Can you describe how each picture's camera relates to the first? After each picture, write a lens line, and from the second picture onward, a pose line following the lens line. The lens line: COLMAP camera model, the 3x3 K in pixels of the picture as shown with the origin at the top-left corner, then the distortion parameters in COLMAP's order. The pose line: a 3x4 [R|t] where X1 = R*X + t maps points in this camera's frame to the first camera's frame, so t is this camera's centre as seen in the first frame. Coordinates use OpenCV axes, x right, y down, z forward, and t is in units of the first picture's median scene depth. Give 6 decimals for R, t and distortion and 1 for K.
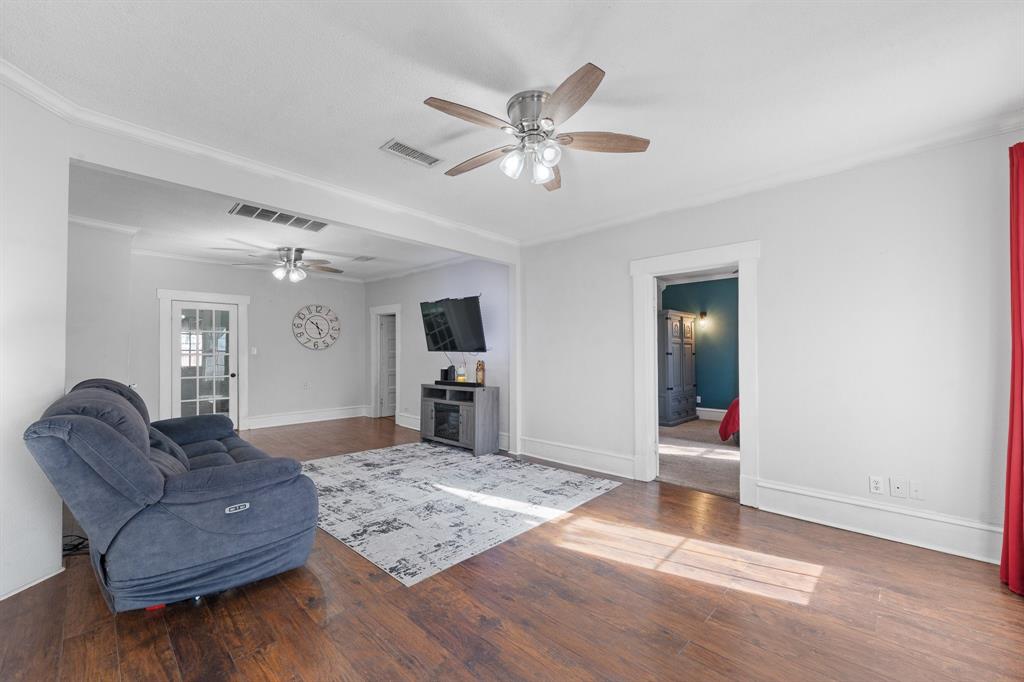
lens RADIAL K [[419.0, 0, 511.7], [0, 419.0, 352.6], [0, 0, 1]] dist [0.000929, 0.000078]
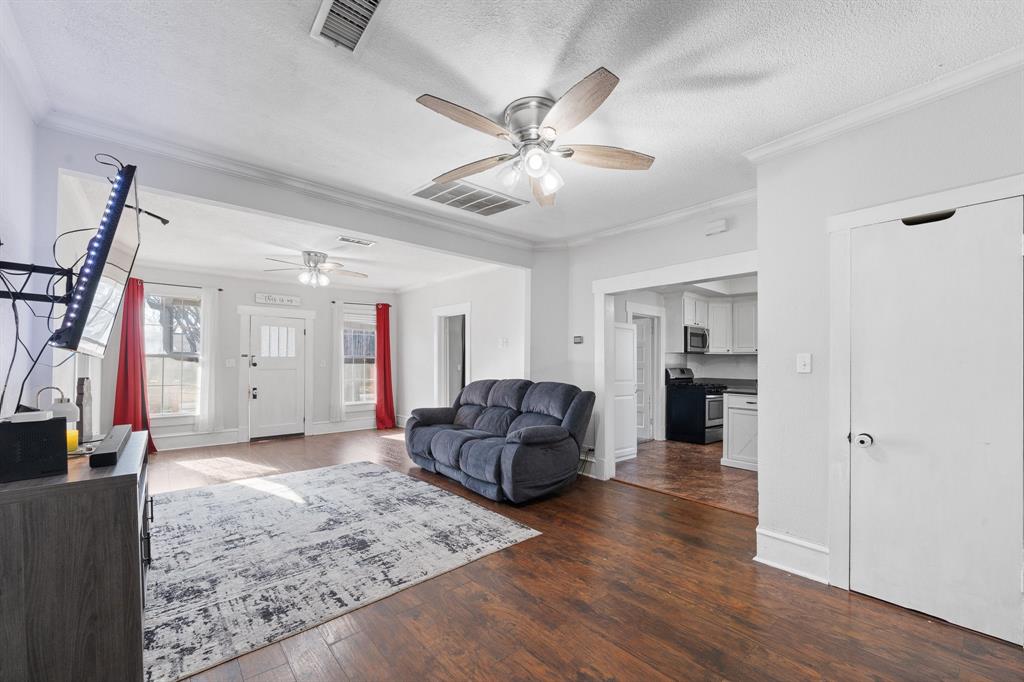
lens RADIAL K [[419.0, 0, 511.7], [0, 419.0, 352.6], [0, 0, 1]] dist [0.000929, 0.000078]
pose [[-0.995852, -0.001605, 0.090976, -0.730928], [-0.004117, 0.999615, -0.027434, 0.001847], [-0.090897, -0.027695, -0.995475, 1.891437]]
